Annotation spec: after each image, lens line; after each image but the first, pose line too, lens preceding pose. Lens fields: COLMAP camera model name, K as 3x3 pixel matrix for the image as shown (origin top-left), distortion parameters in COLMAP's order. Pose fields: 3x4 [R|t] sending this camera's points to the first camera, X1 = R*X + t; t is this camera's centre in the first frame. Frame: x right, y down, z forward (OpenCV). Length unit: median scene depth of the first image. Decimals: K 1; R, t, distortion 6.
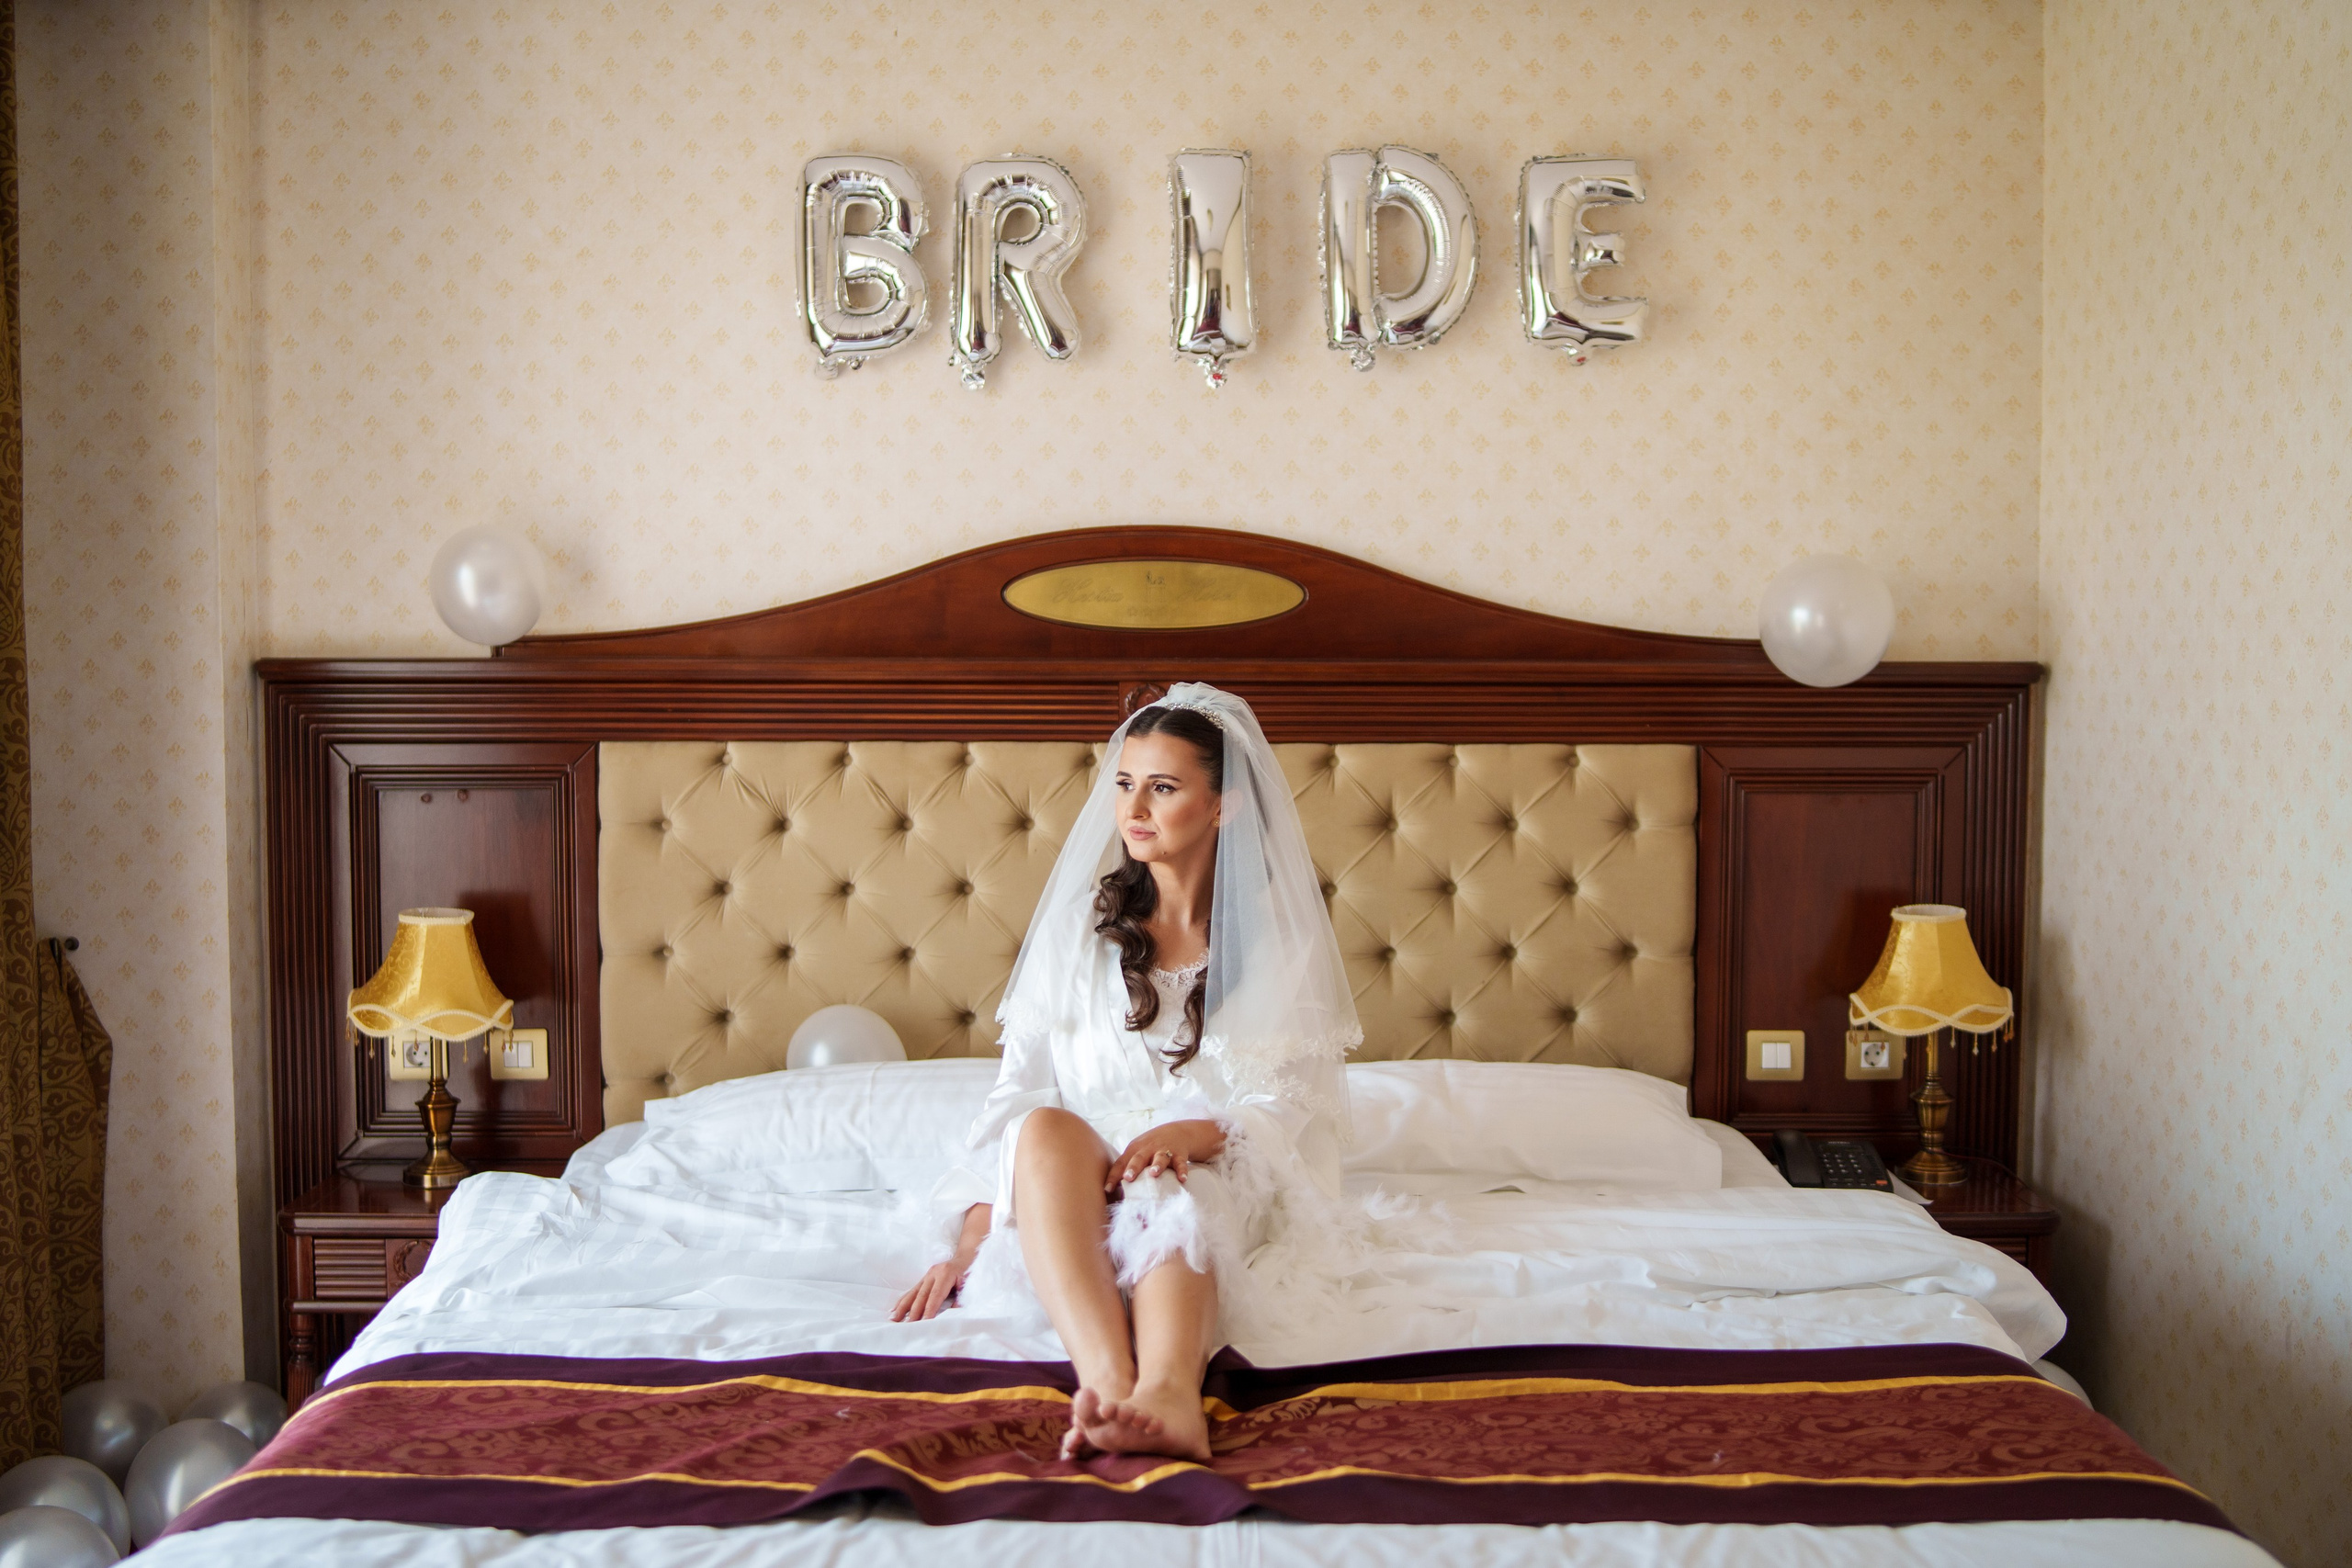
lens RADIAL K [[2339.3, 0, 1188.0], [0, 2339.3, 791.0], [0, 0, 1]] dist [-0.079621, 0.012345]
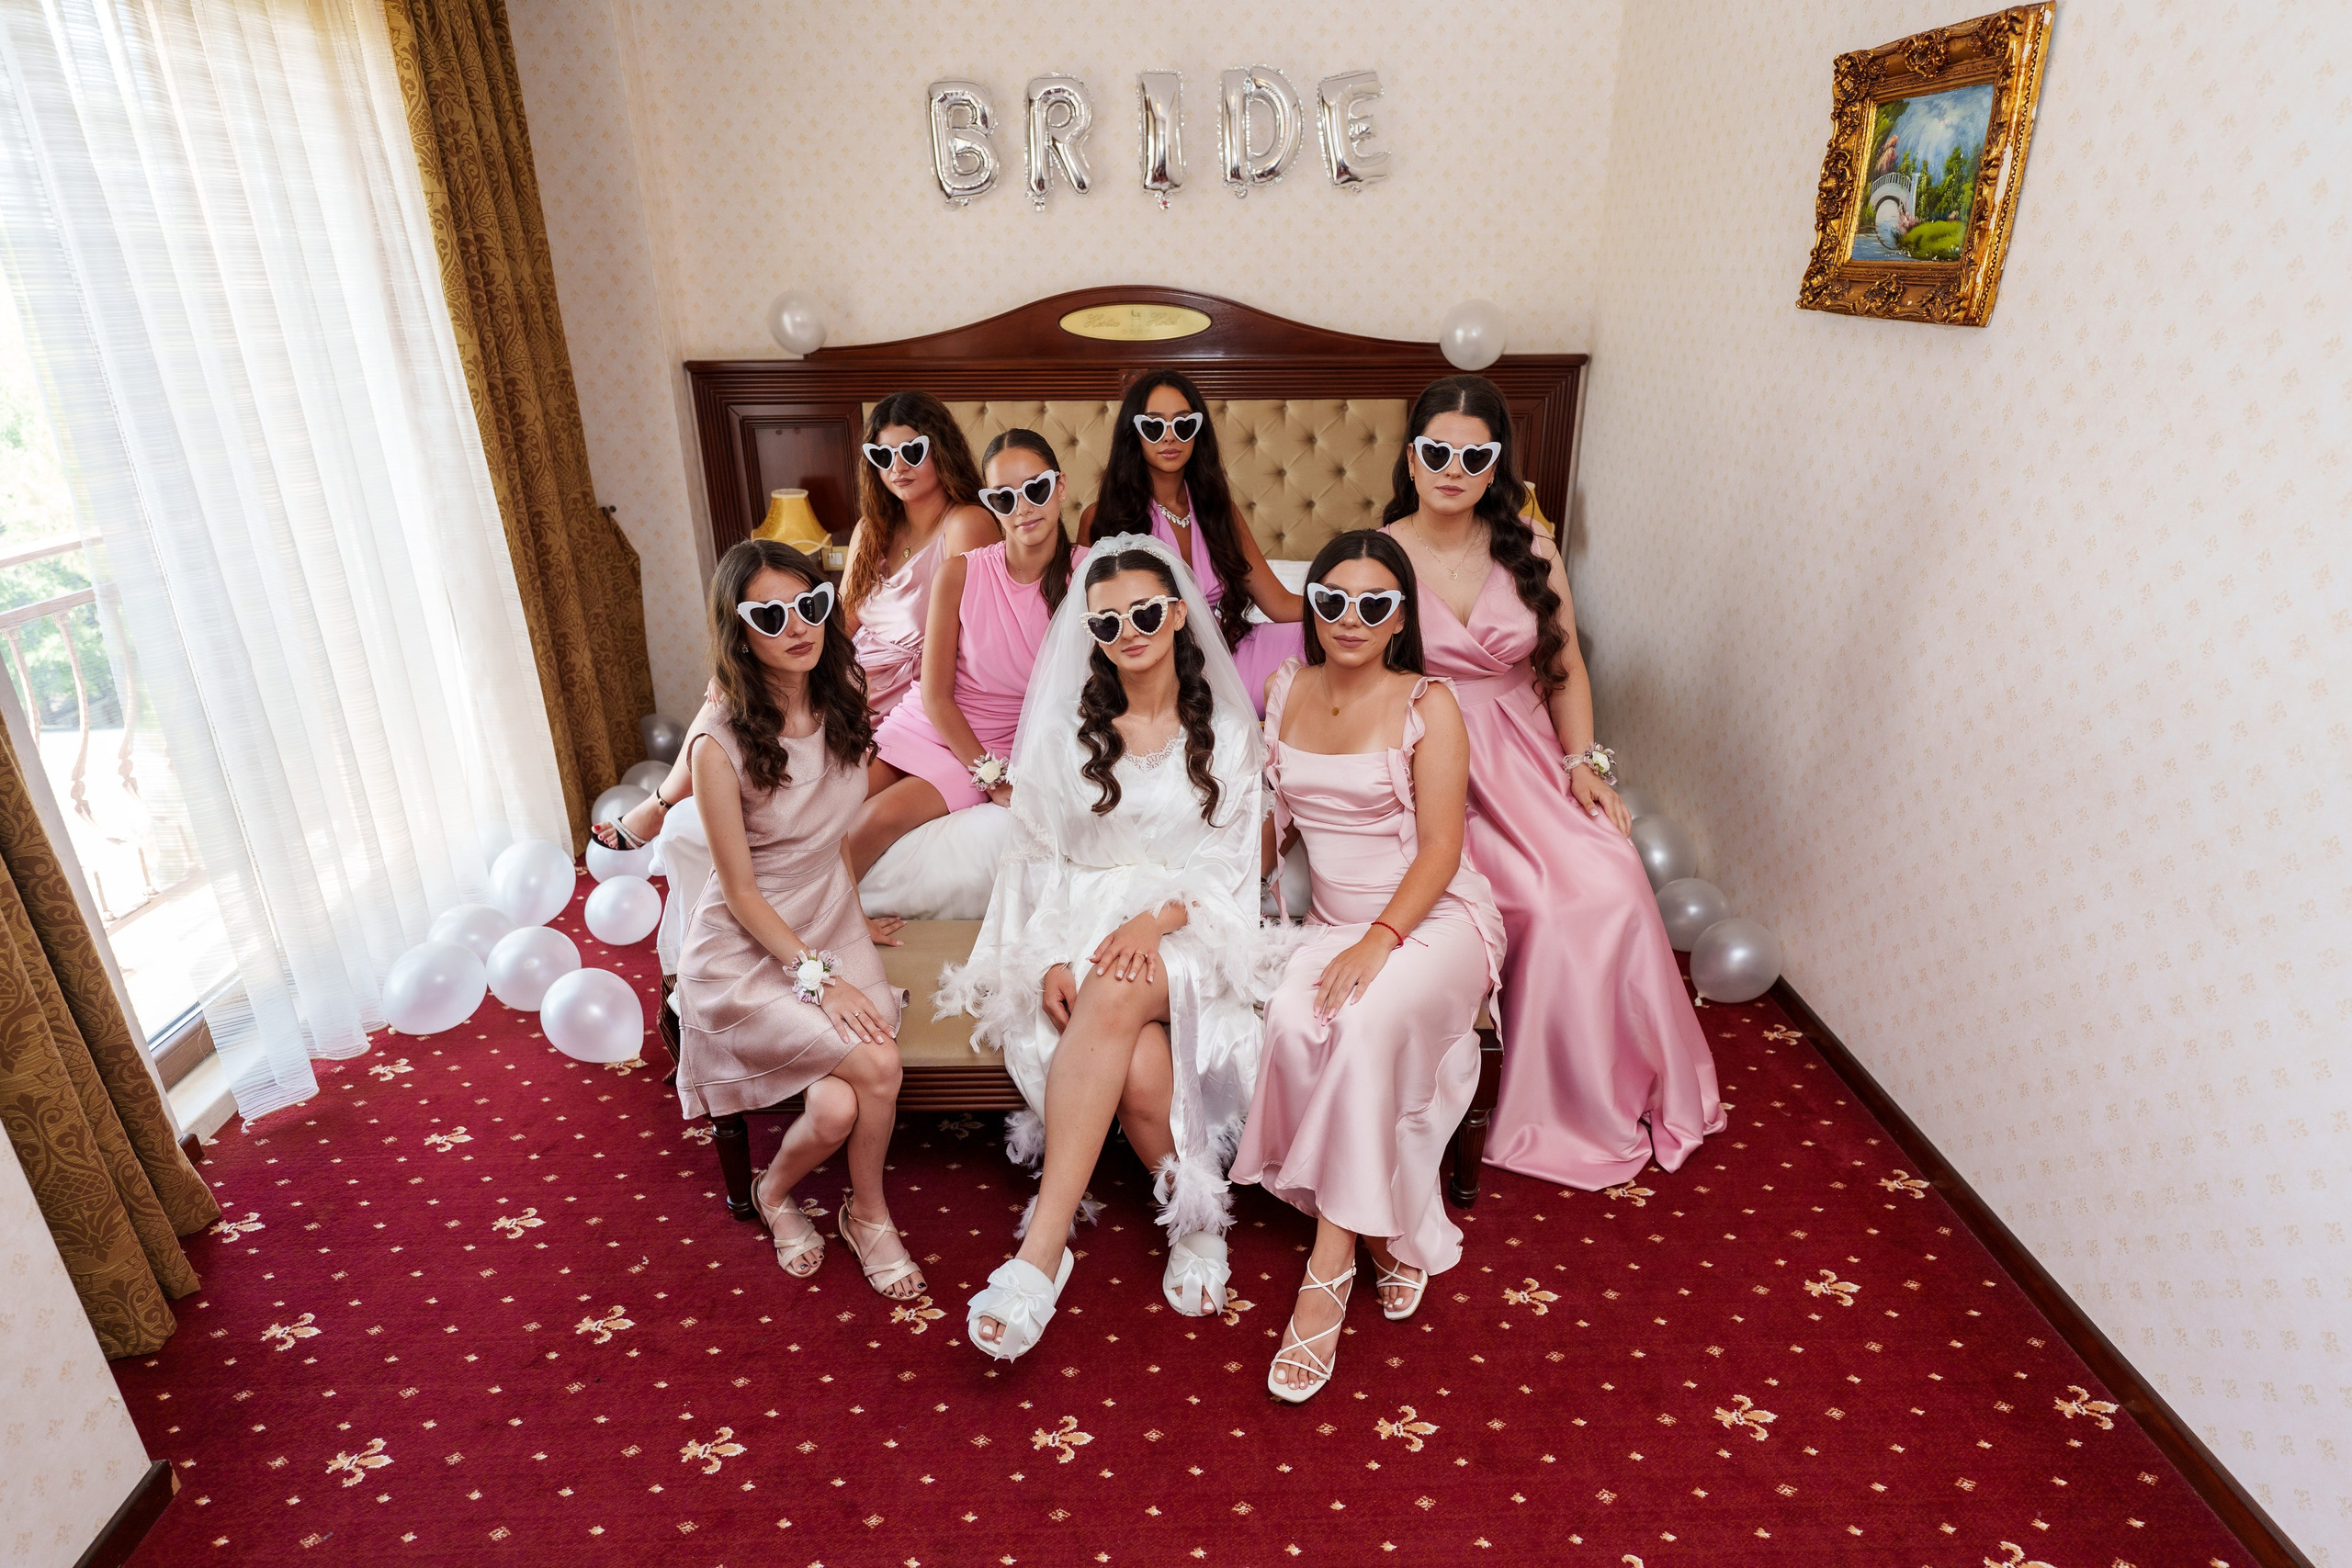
lens RADIAL K [[1264.9, 0, 1182.8], [0, 1264.9, 780.5], [0, 0, 1]] dist [-0.002920, 0.002311]
pose [[0.999762, -0.001908, -0.021747, 0.048869], [0.008693, 0.948586, 0.316400, -0.055201], [0.020025, -0.316514, 0.948377, -0.140431]]
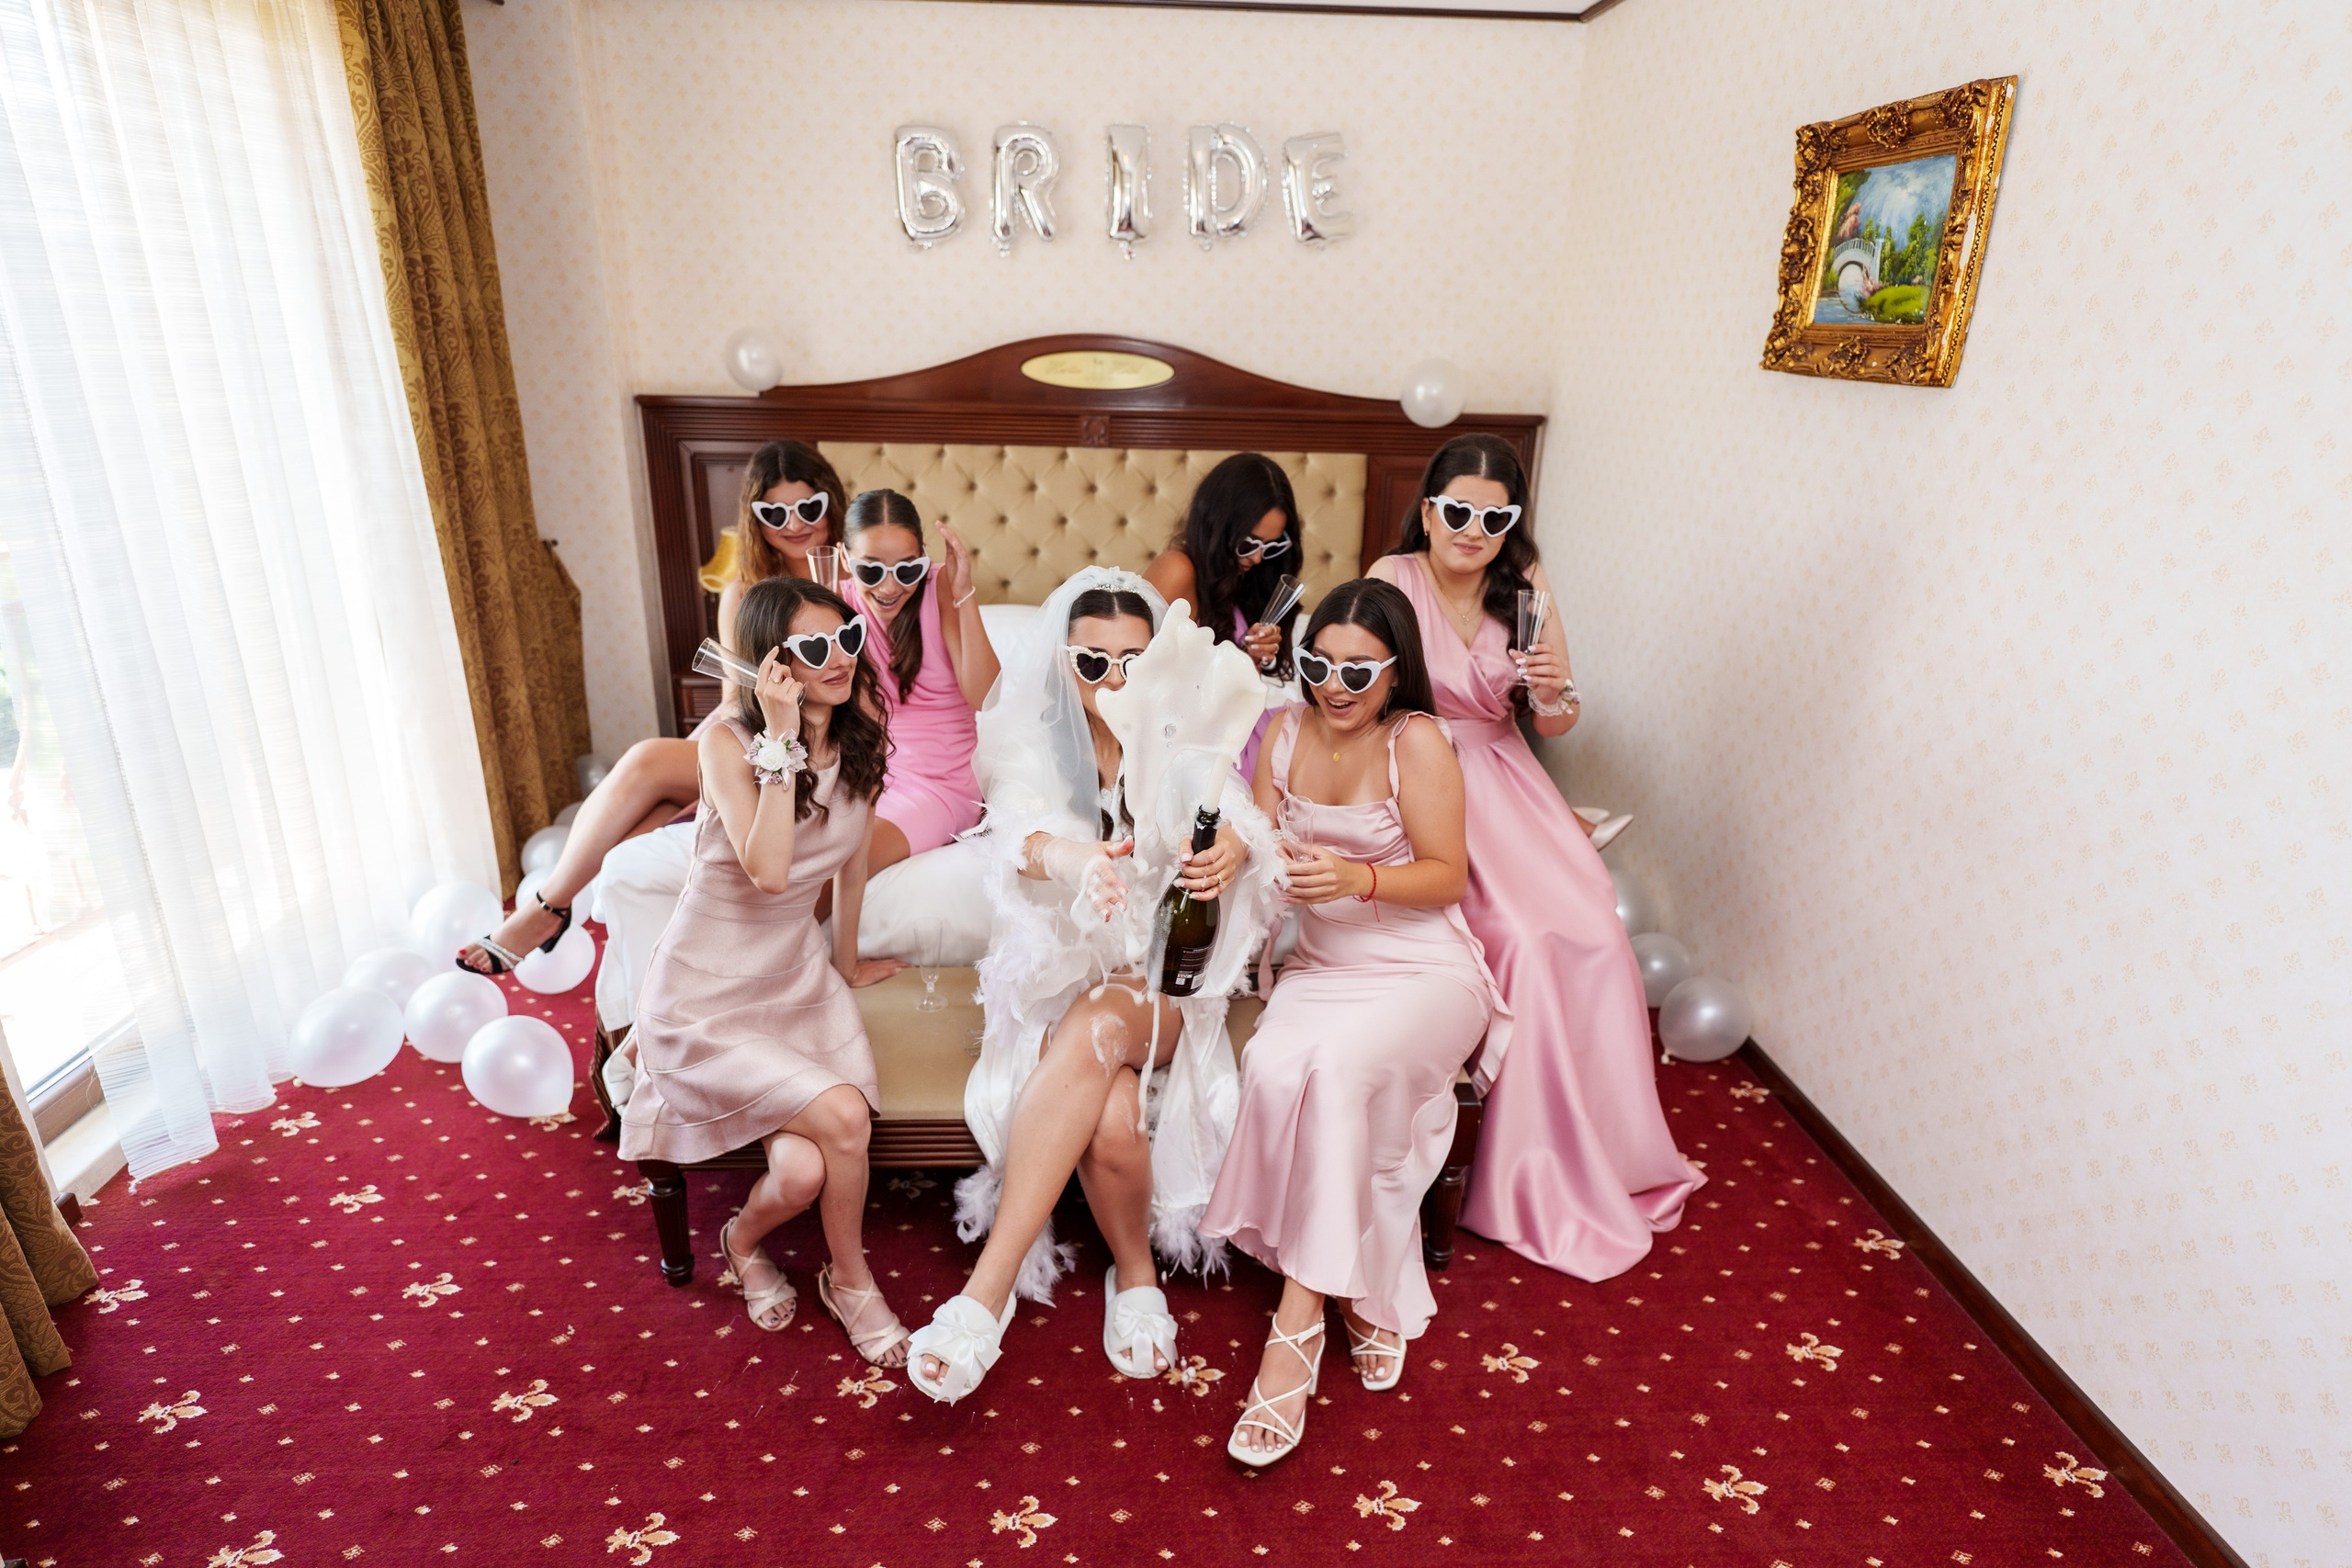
lens RADIAL K [[1266.7, 0, 1183.0], [0, 1266.7, 781.4], [0, 0, 1]] dist [-0.002977, 0.002383]
pose [[0.999539, 0.012893, 0.027500, 0.033023], [-0.019899, 0.962029, 0.272220, -0.043064], [-0.022946, -0.272642, 0.961842, -0.127537]]
